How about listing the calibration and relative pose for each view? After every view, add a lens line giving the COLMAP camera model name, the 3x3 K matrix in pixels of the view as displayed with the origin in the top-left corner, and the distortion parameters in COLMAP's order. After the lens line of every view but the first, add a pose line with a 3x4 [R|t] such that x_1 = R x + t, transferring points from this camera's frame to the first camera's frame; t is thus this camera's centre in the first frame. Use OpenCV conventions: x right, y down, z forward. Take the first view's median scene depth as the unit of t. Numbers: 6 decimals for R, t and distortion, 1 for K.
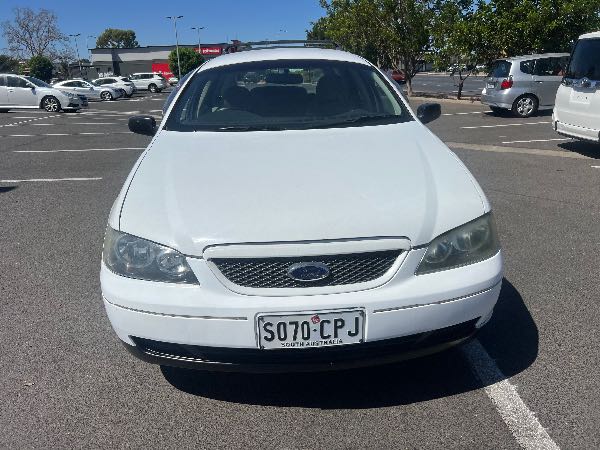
lens RADIAL K [[458.4, 0, 300.0], [0, 458.4, 225.0], [0, 0, 1]] dist [0.008337, 0.002051]
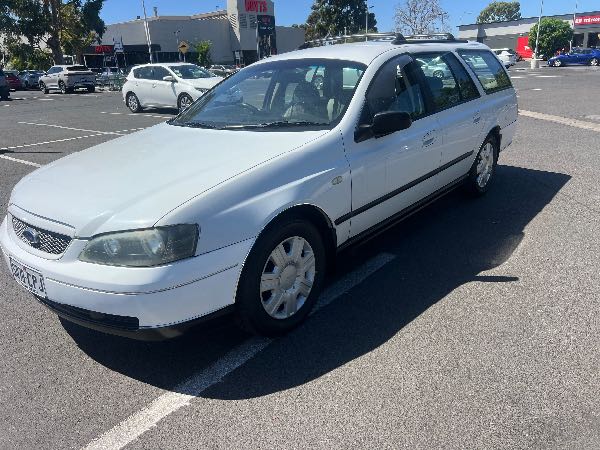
lens RADIAL K [[458.4, 0, 300.0], [0, 458.4, 225.0], [0, 0, 1]] dist [0.008337, 0.002051]
pose [[0.726539, 0.217730, -0.651716, 1.438214], [-0.185492, 0.975404, 0.119081, -0.235202], [0.661614, 0.034371, 0.749056, 0.464092]]
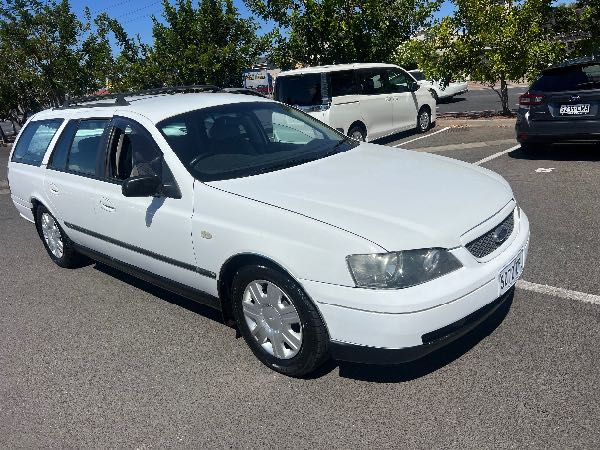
lens RADIAL K [[459.1, 0, 300.0], [0, 459.1, 225.0], [0, 0, 1]] dist [0.068939, 0.001431]
pose [[0.705828, -0.252077, 0.662015, -1.334214], [0.302840, 0.952214, 0.039695, -0.169912], [-0.640387, 0.172467, 0.748438, 0.294123]]
